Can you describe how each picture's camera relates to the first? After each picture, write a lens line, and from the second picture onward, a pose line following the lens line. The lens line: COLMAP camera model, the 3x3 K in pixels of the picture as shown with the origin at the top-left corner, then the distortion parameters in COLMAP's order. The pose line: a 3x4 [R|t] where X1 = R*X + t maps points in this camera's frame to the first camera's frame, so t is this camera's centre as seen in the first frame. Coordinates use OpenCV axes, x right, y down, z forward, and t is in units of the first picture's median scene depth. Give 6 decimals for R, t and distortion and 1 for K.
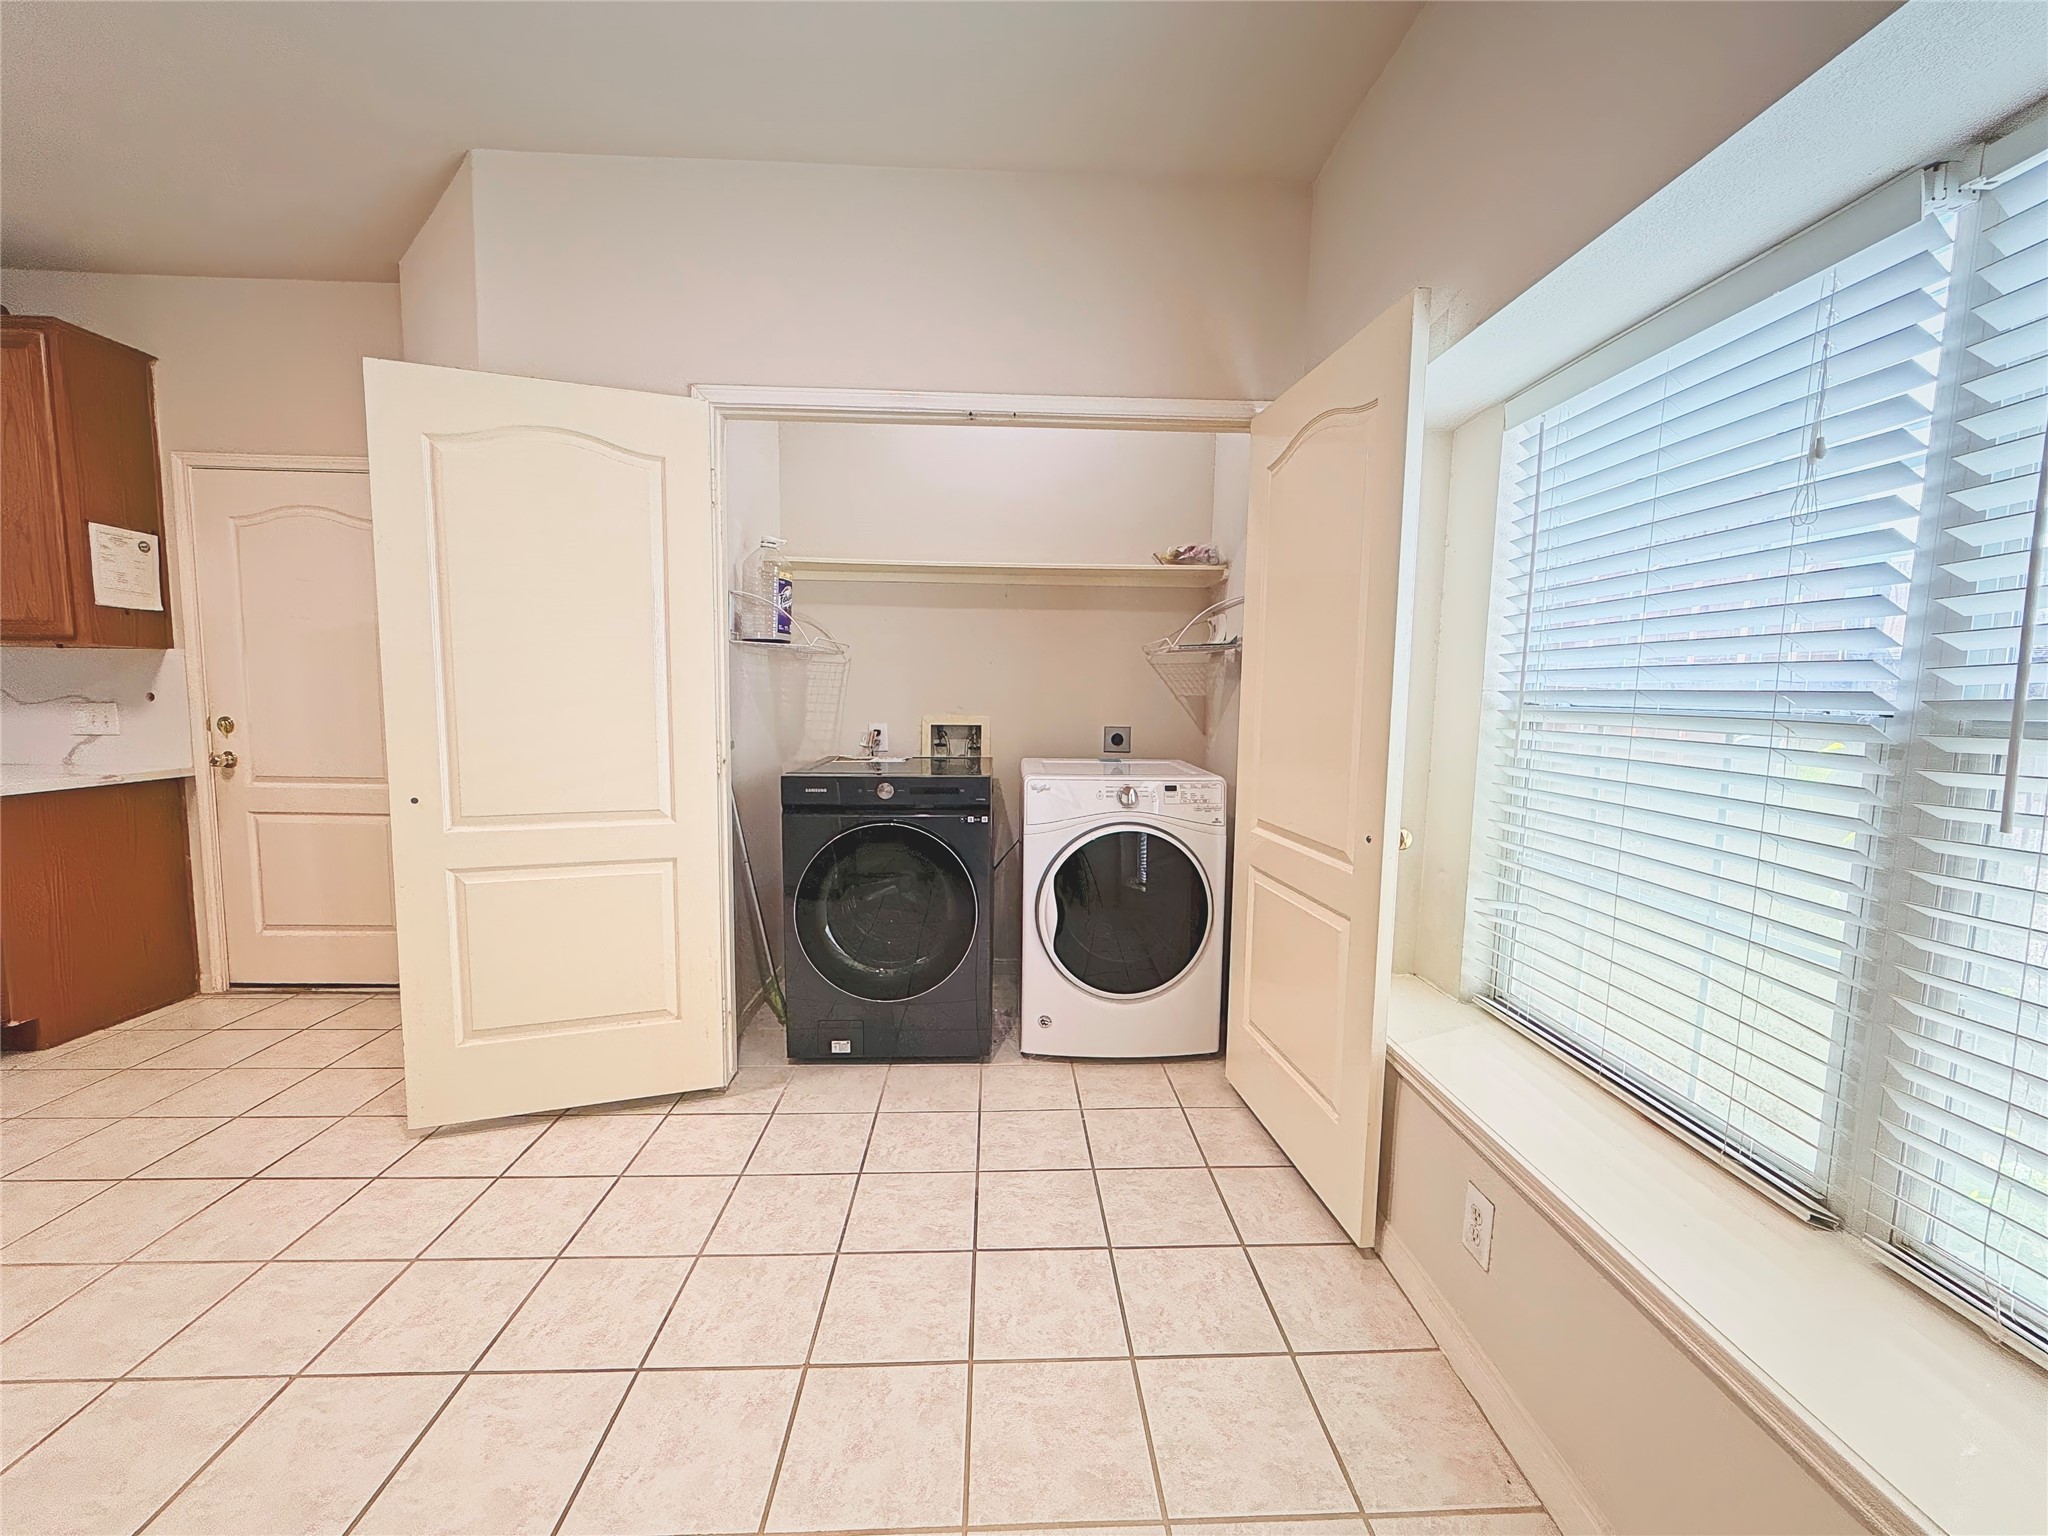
lens RADIAL K [[813.6, 0, 1034.5], [0, 813.6, 770.6], [0, 0, 1]] dist [-0.000875, 0.000247]
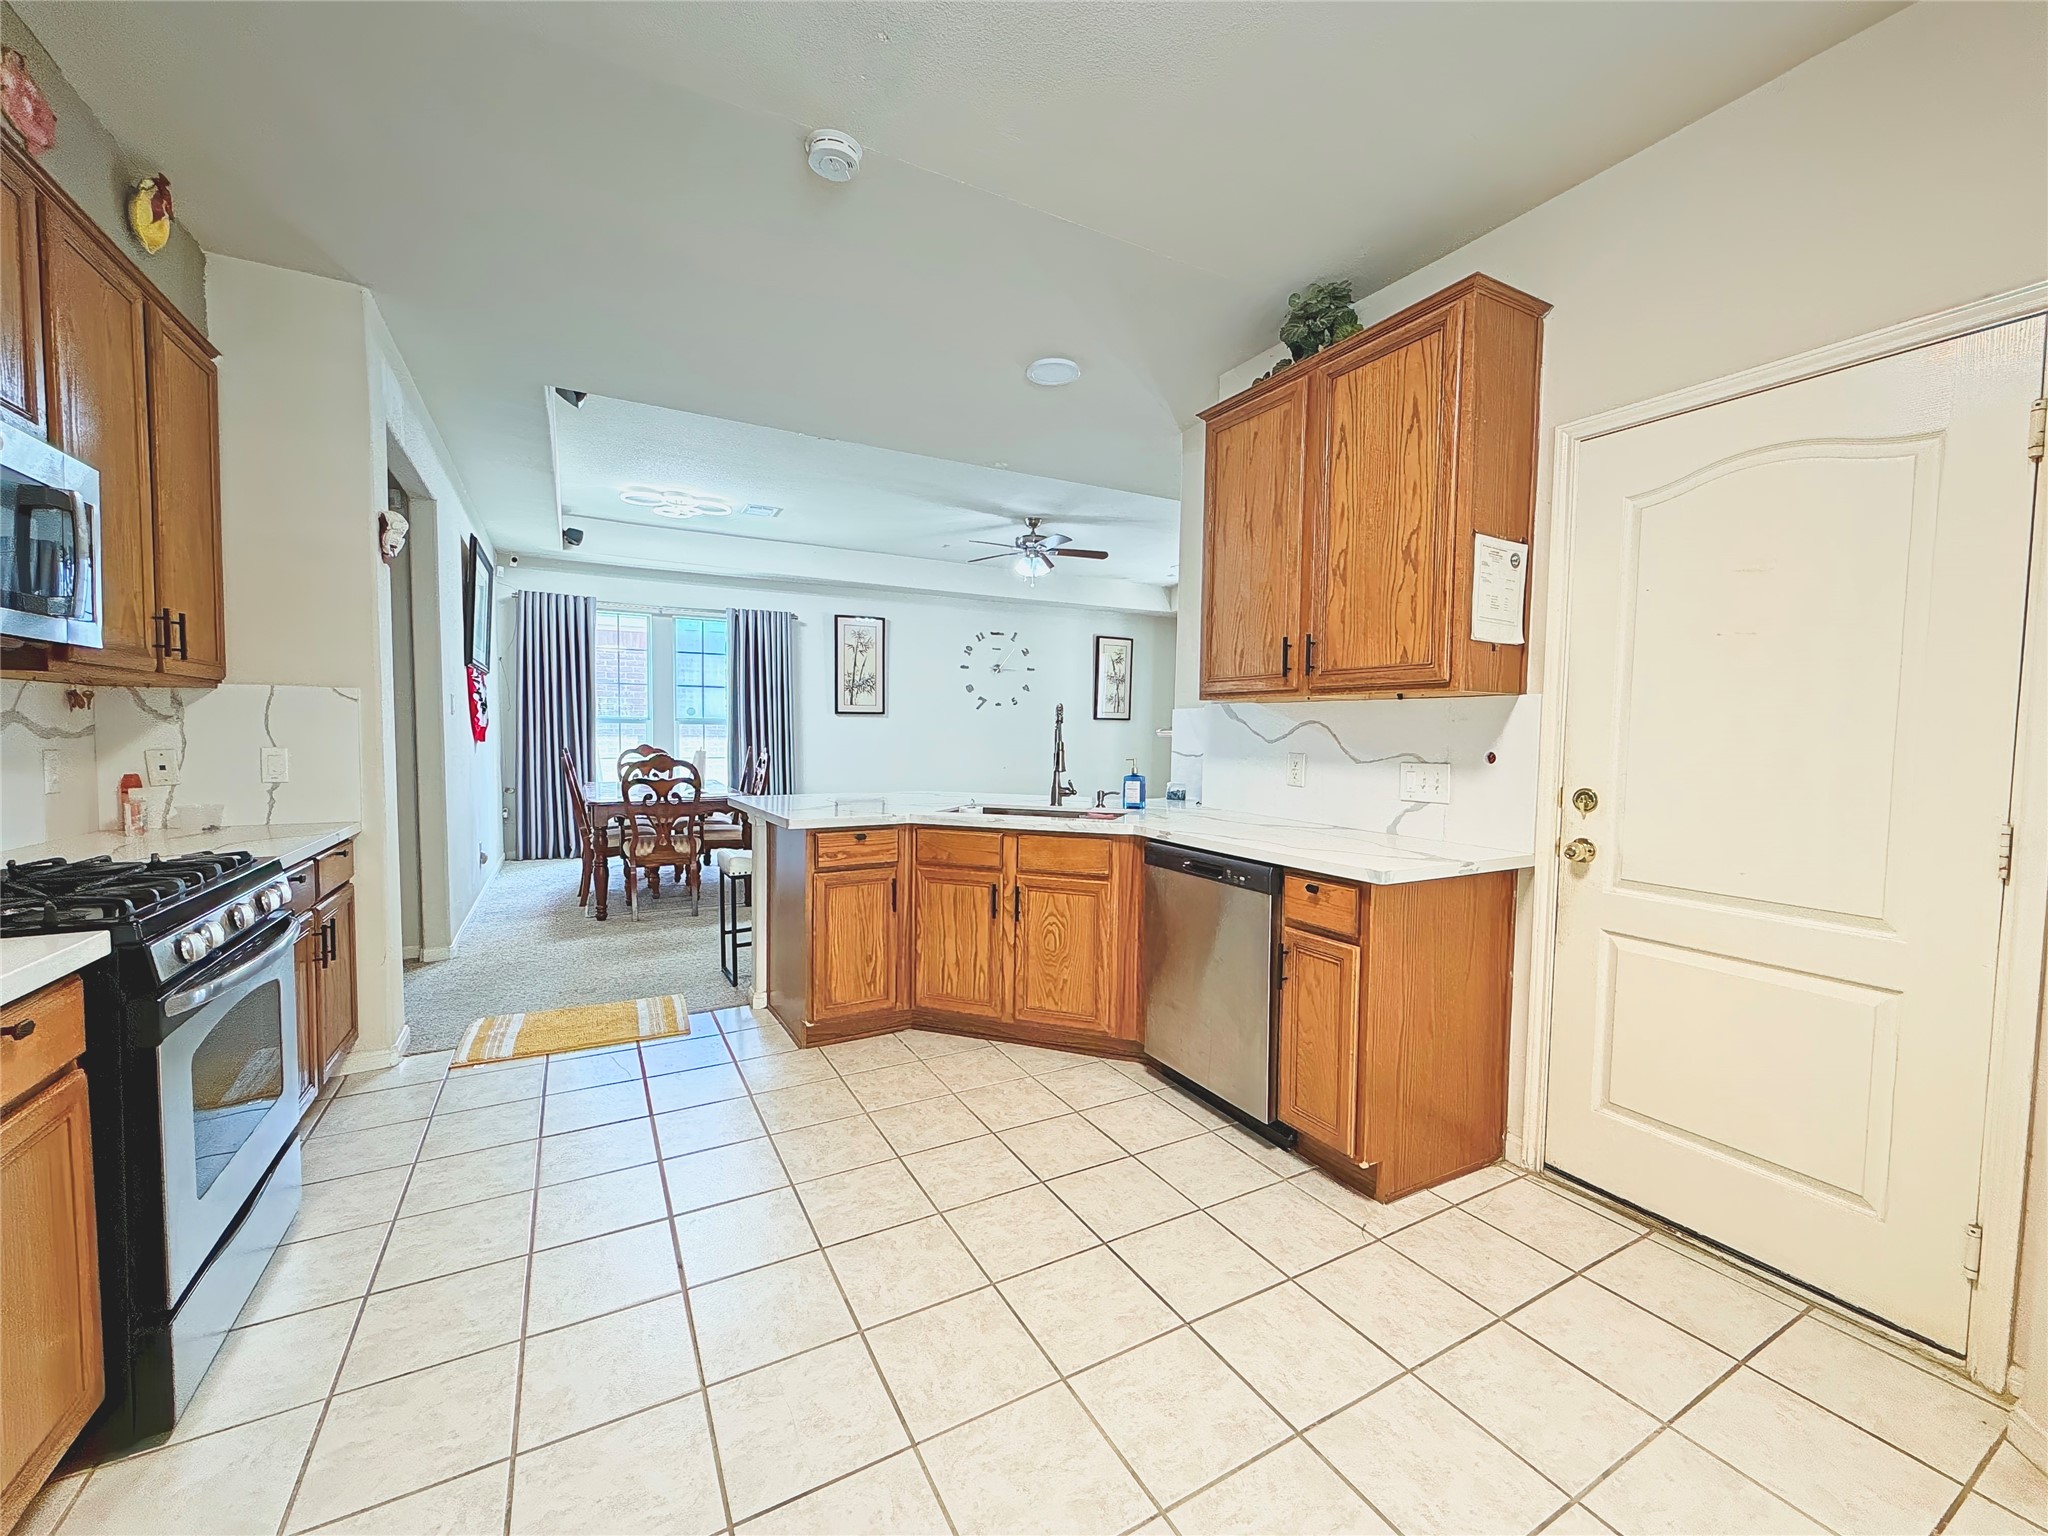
lens RADIAL K [[813.6, 0, 1024.8], [0, 813.6, 768.6], [0, 0, 1]] dist [-0.000875, 0.000247]
pose [[0.442900, 0.032441, -0.895984, -0.593308], [-0.089934, 0.995912, -0.008397, -0.034562], [0.892049, 0.084298, 0.444007, 0.265578]]
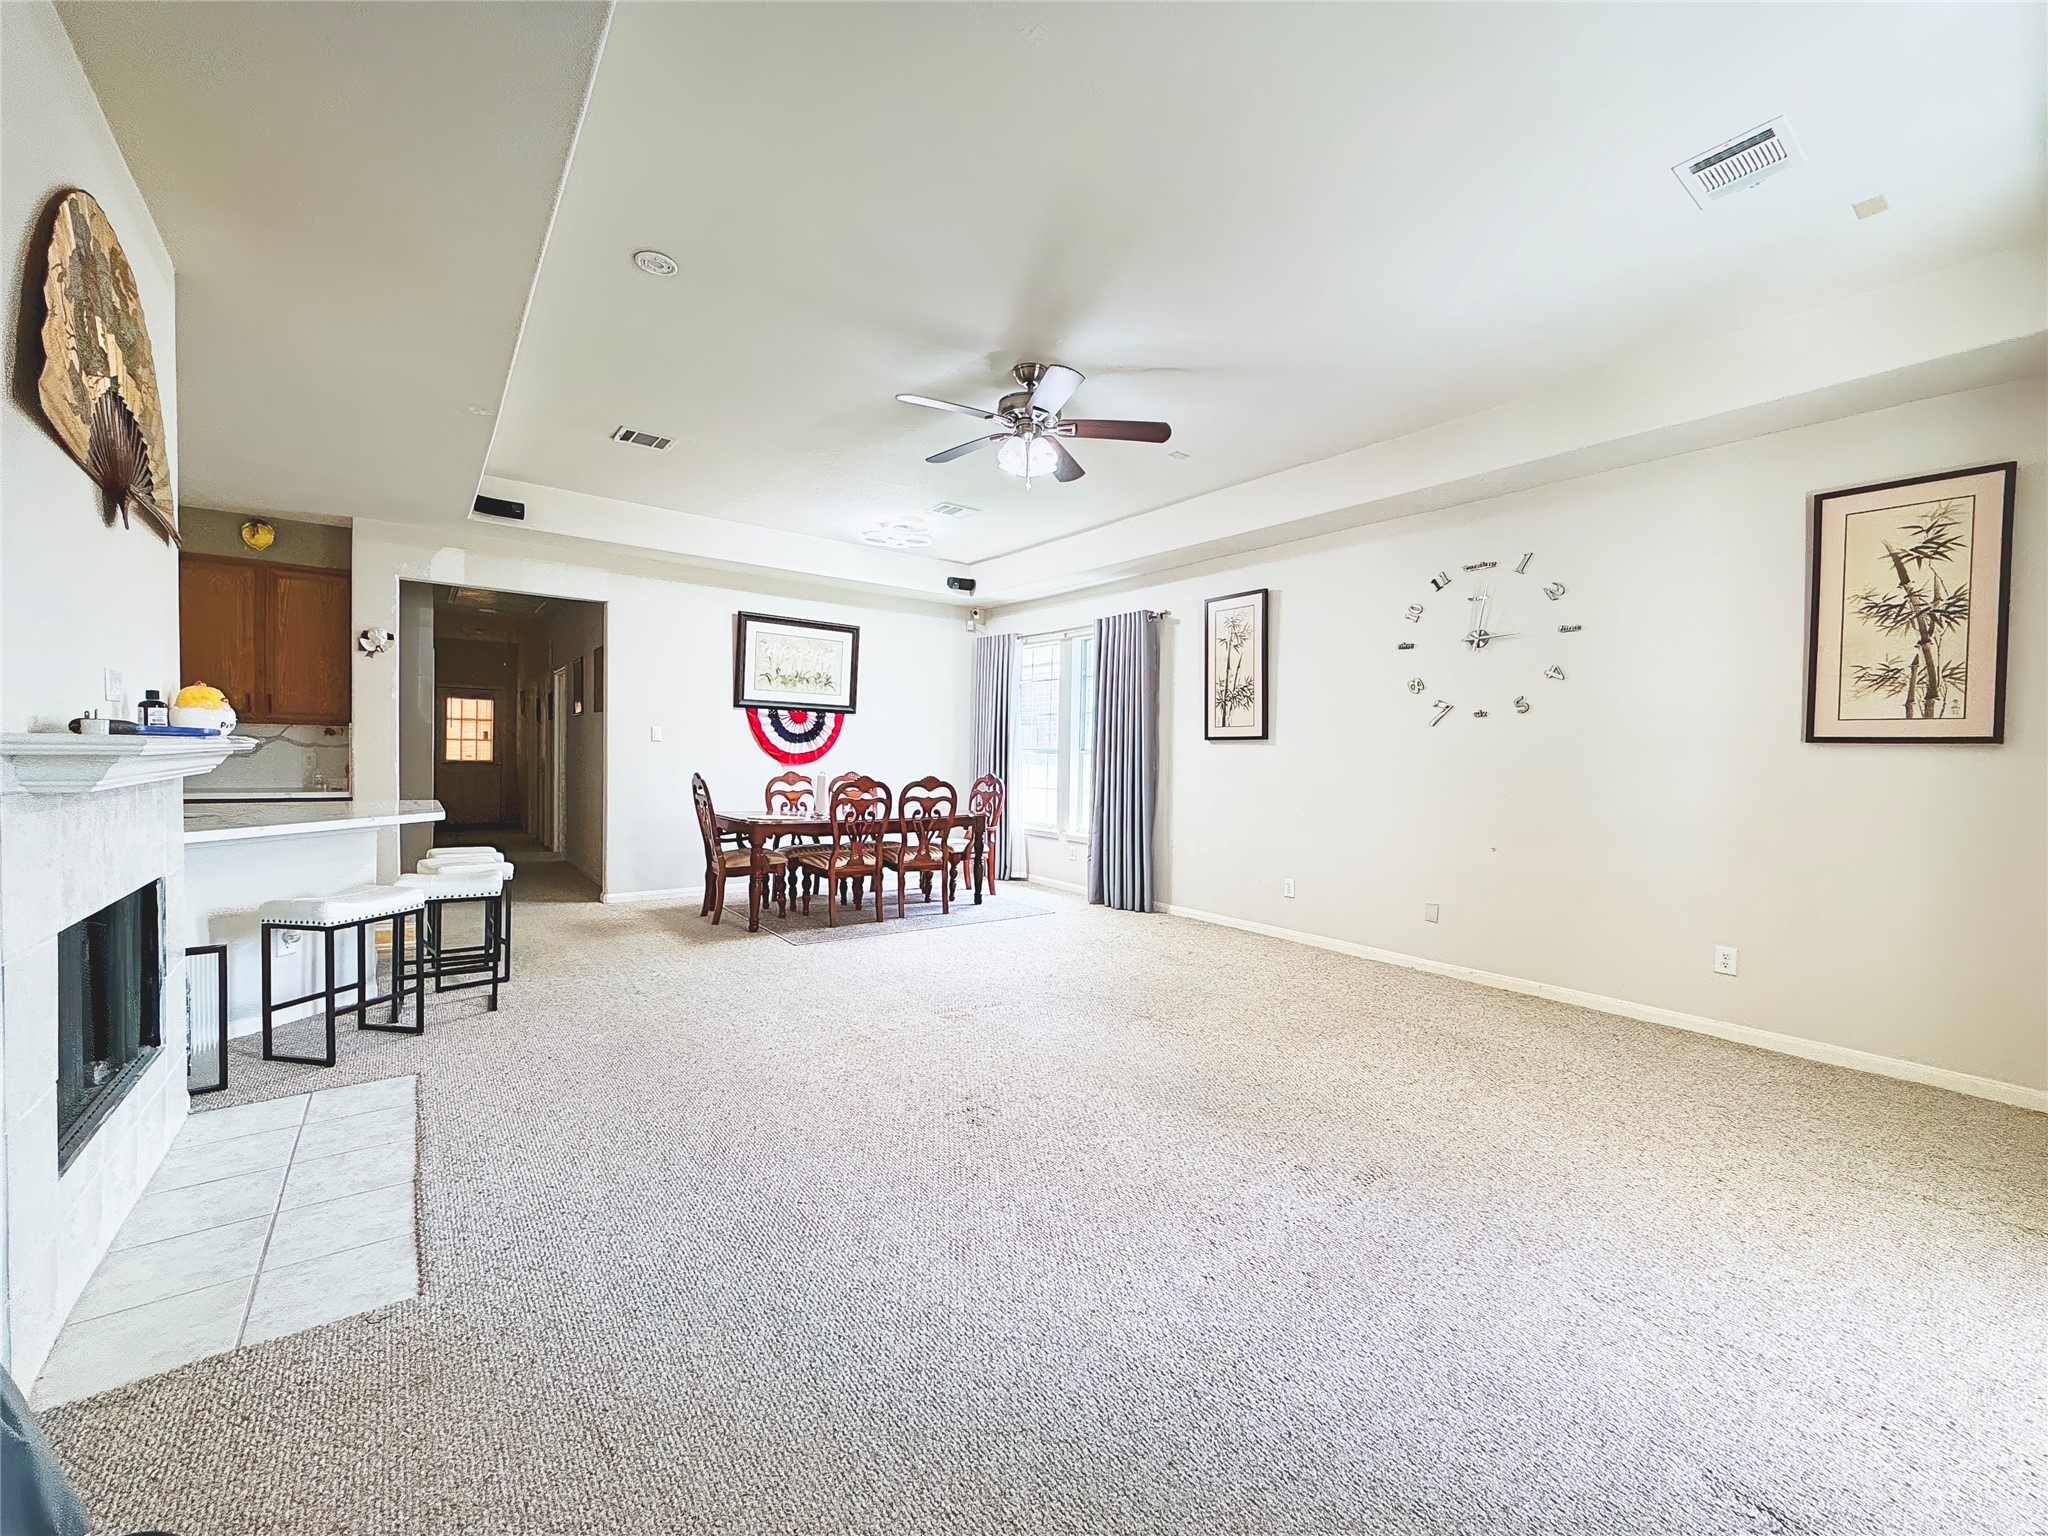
lens RADIAL K [[813.6, 0, 1016.8], [0, 813.6, 771.7], [0, 0, 1]] dist [-0.000875, 0.000247]
pose [[-0.825637, -0.021578, -0.563789, -1.896817], [-0.089627, 0.991596, 0.093302, -0.252507], [0.557038, 0.127565, -0.820632, 2.271225]]
